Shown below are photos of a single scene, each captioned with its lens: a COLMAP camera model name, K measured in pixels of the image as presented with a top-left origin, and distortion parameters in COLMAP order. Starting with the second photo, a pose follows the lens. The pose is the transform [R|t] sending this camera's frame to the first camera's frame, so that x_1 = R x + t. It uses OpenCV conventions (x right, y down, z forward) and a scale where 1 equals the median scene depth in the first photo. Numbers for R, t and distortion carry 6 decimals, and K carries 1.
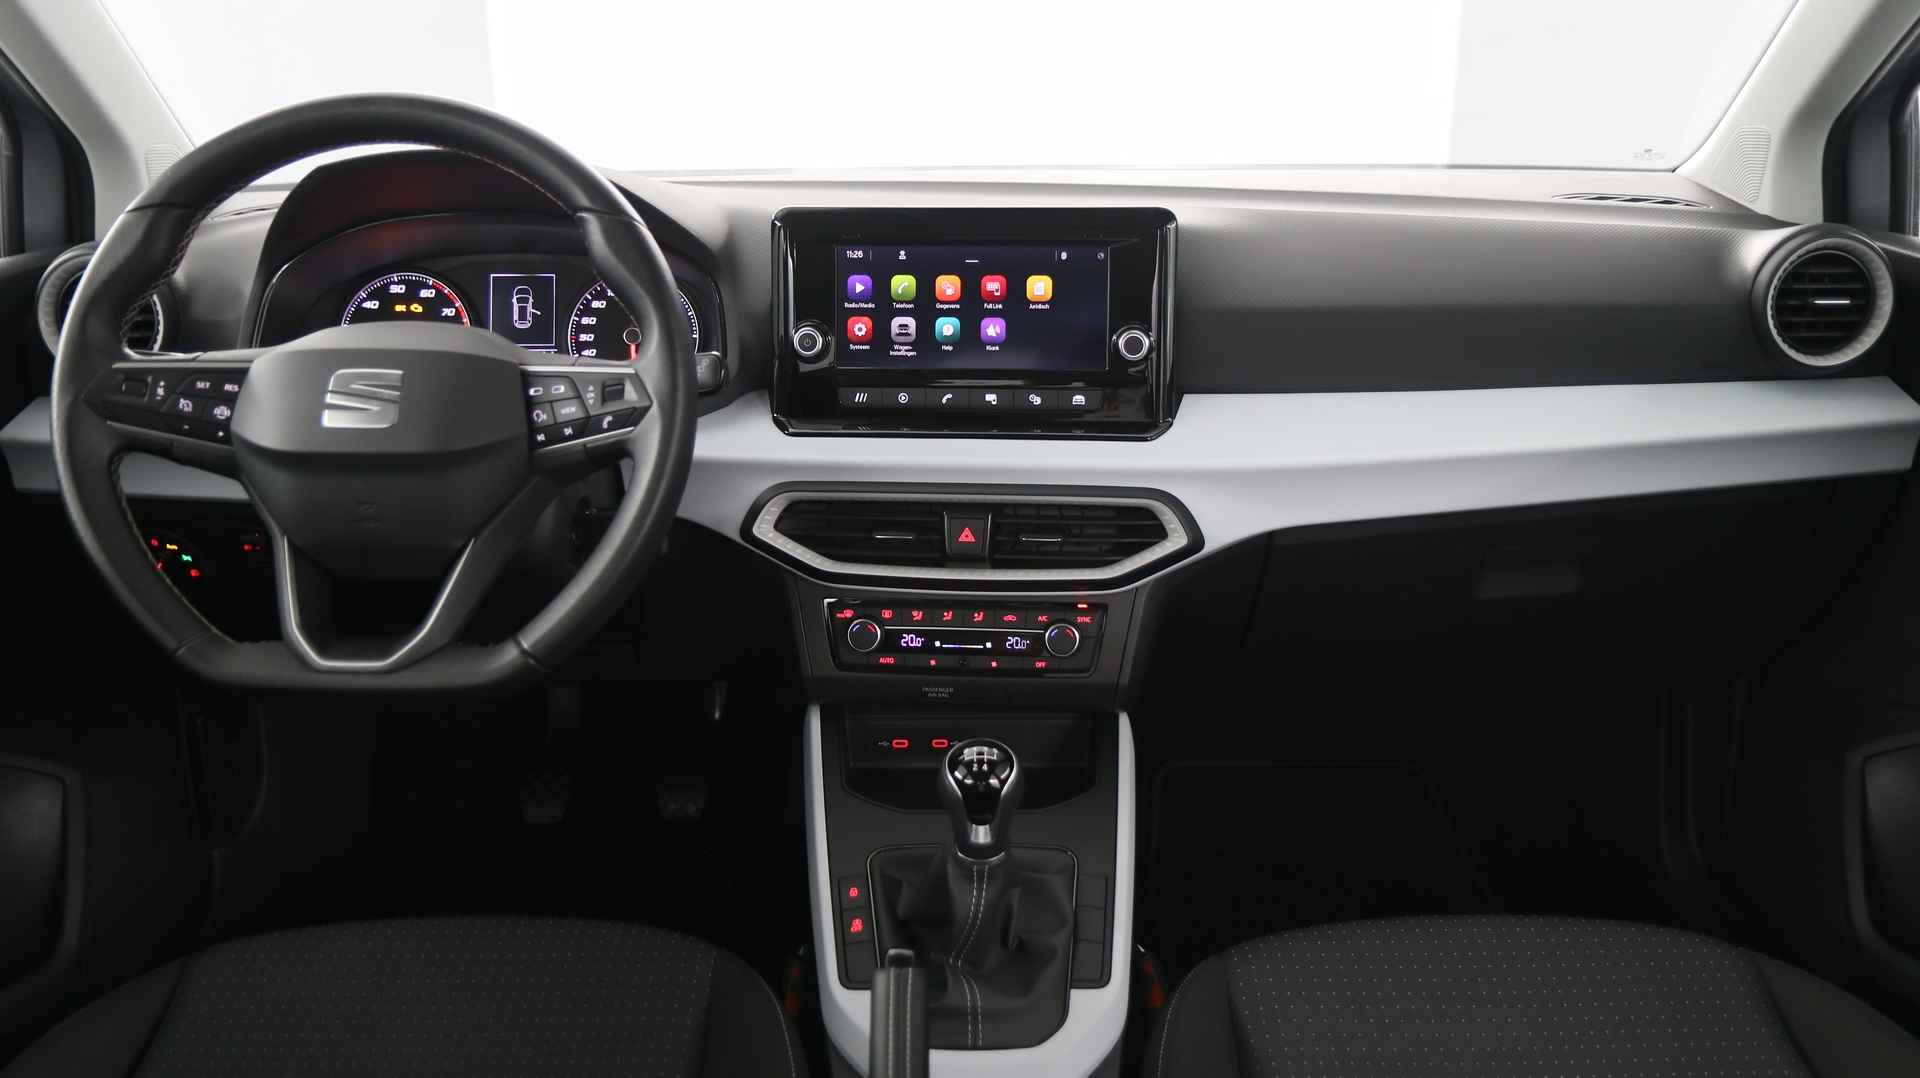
lens RADIAL K [[1551.4, 0, 947.2], [0, 1551.4, 535.6], [0, 0, 1]] dist [0.022369, 0.018946]
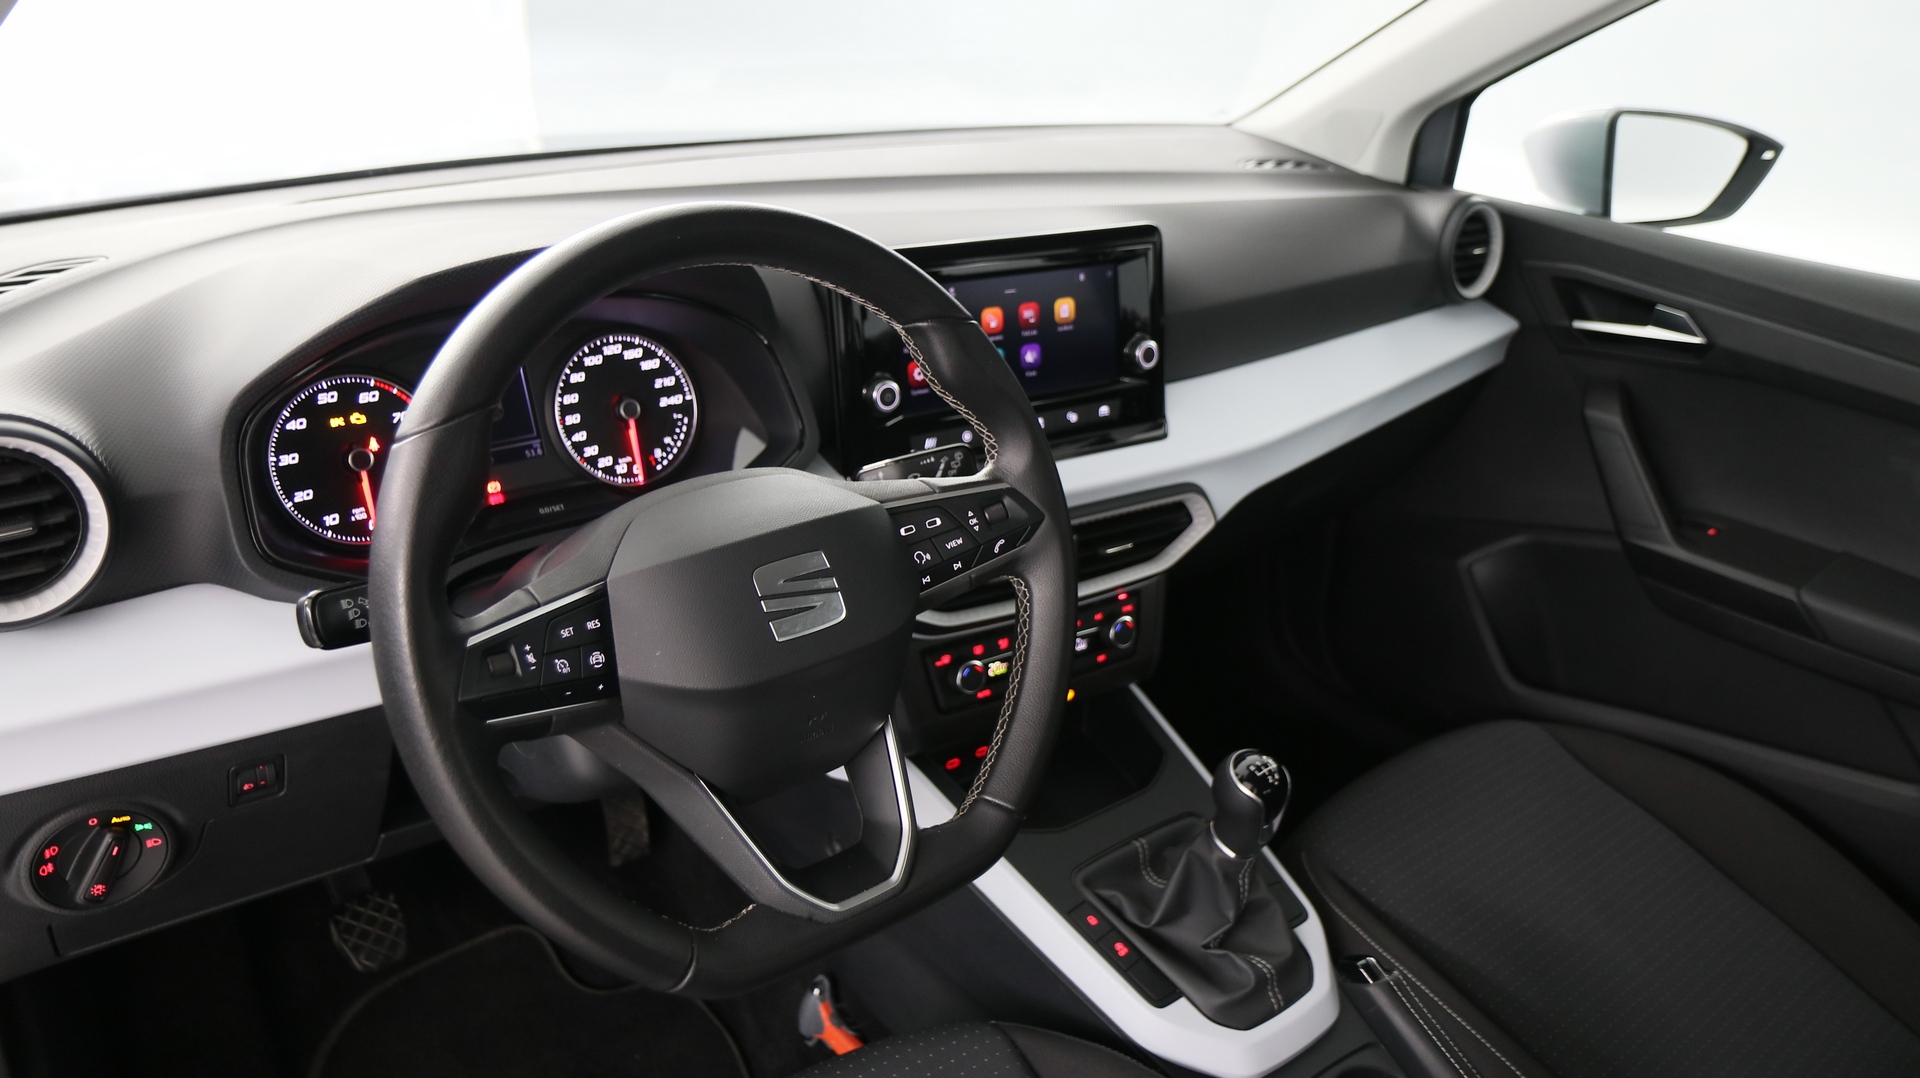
lens RADIAL K [[1551.4, 0, 948.3], [0, 1551.4, 540.4], [0, 0, 1]] dist [0.022369, 0.018946]
pose [[0.751353, -0.217915, 0.622882, -0.675931], [0.135541, 0.974740, 0.177515, -0.203399], [-0.645831, -0.048950, 0.761910, 0.250853]]
